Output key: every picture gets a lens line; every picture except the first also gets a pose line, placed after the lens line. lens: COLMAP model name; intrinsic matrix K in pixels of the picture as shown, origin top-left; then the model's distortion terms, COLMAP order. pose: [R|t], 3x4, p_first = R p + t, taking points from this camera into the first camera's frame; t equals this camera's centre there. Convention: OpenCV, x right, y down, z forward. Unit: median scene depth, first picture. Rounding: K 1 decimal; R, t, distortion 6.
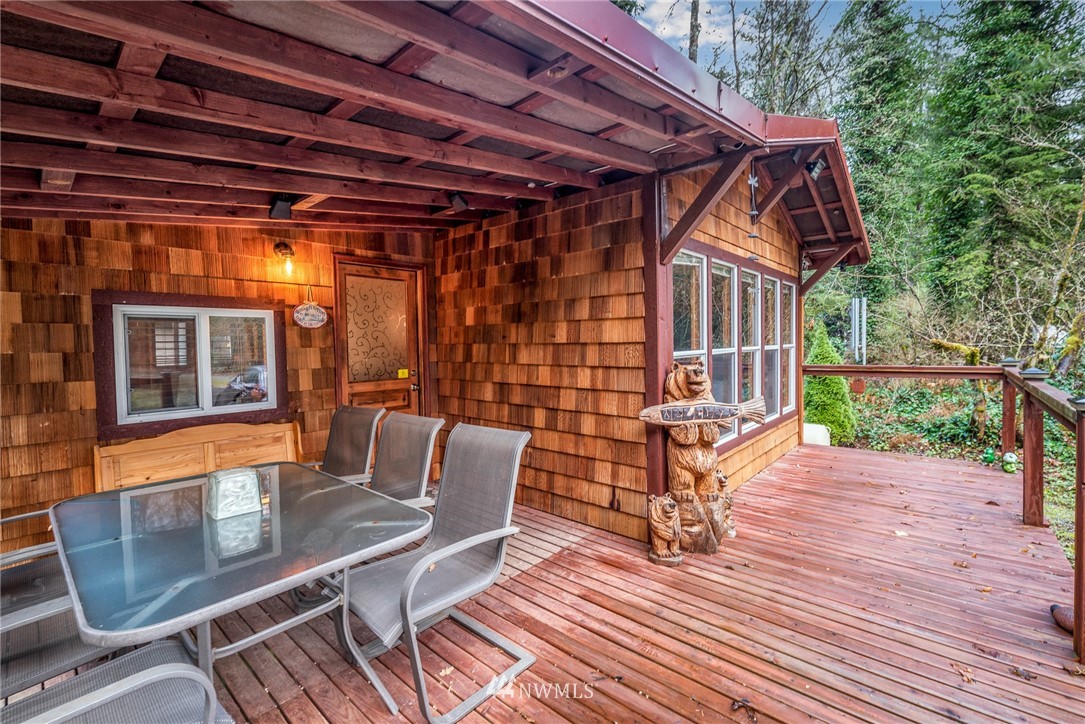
lens RADIAL K [[467.7, 0, 543.0], [0, 467.7, 358.6], [0, 0, 1]] dist [0.009256, -0.000738]
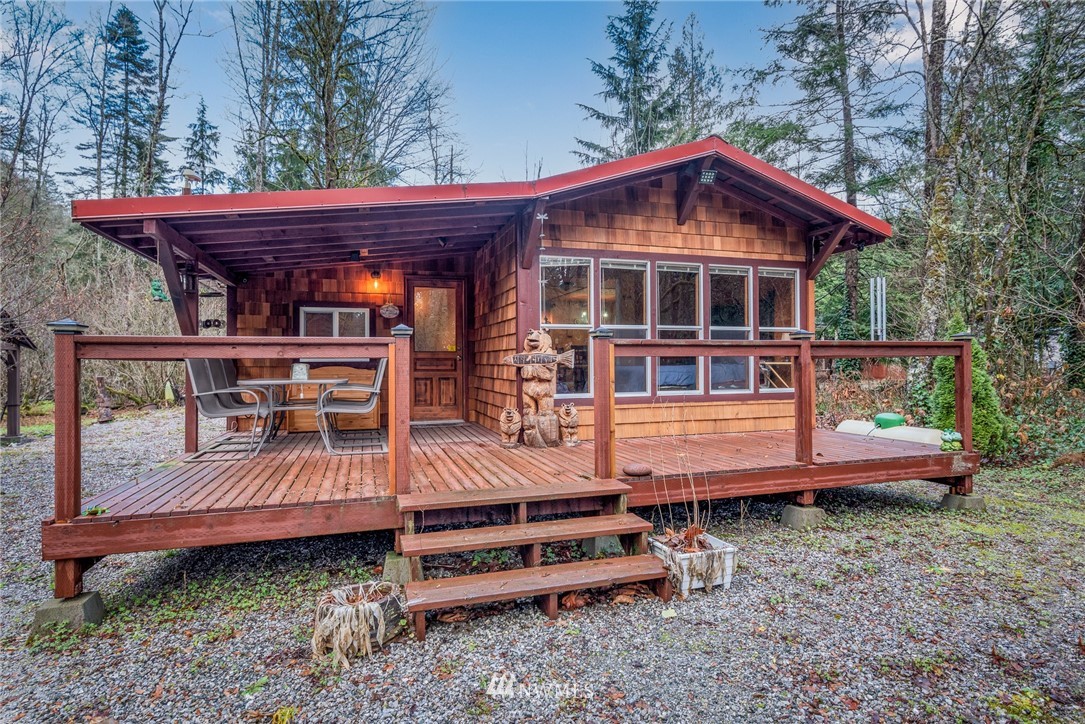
lens RADIAL K [[588.9, 0, 543.8], [0, 588.9, 363.1], [0, 0, 1]] dist [0.006564, -0.000573]
pose [[0.851552, 0.006630, -0.524229, 1.254937], [-0.024803, 0.999310, -0.027651, 0.162796], [0.523683, 0.036548, 0.851129, -0.620017]]
